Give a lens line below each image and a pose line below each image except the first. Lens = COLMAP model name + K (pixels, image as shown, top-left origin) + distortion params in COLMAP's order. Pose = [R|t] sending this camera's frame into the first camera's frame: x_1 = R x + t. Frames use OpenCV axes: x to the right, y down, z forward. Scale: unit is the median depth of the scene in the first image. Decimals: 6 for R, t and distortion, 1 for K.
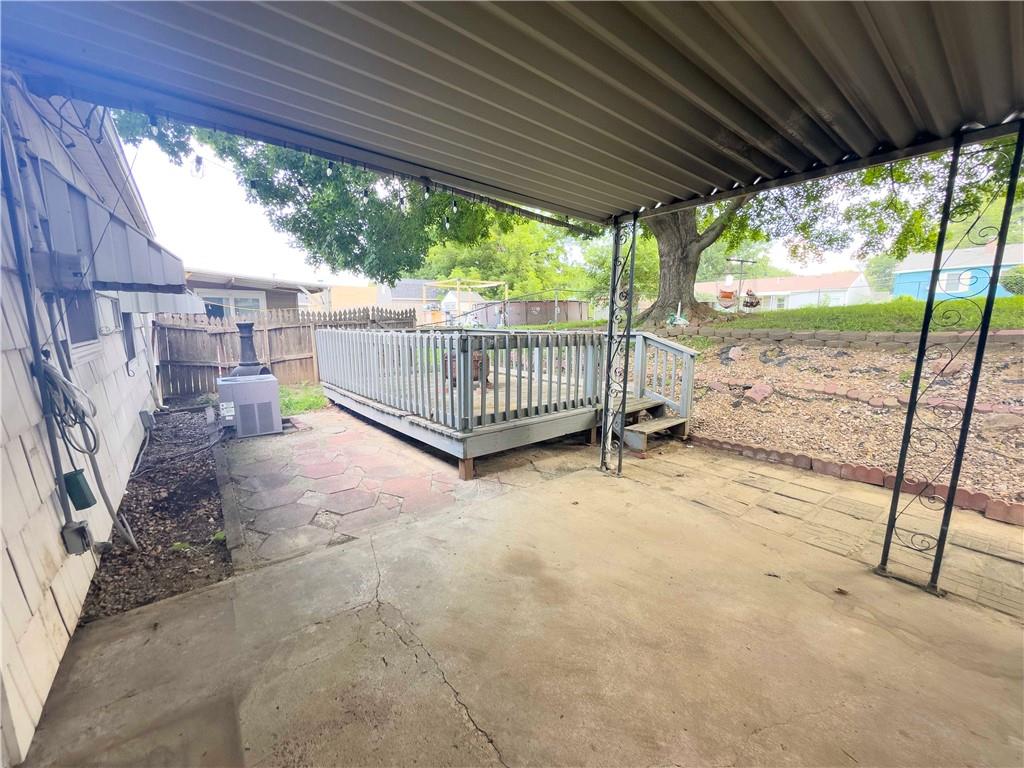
lens RADIAL K [[409.0, 0, 511.0], [0, 409.0, 386.1], [0, 0, 1]] dist [0.003080, -0.001576]
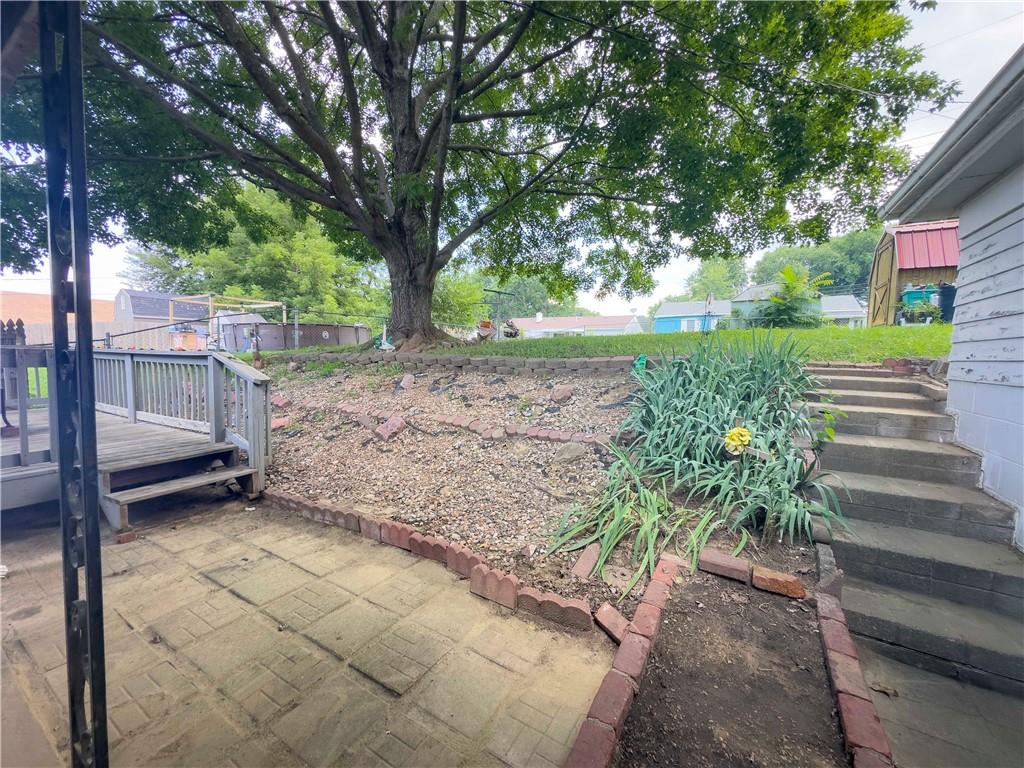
lens RADIAL K [[409.0, 0, 511.1], [0, 409.0, 384.0], [0, 0, 1]] dist [0.003080, -0.001576]
pose [[0.934374, -0.008642, 0.356189, 0.207372], [0.037084, 0.996635, -0.073102, -0.000638], [-0.354358, 0.081513, 0.931550, 0.050642]]
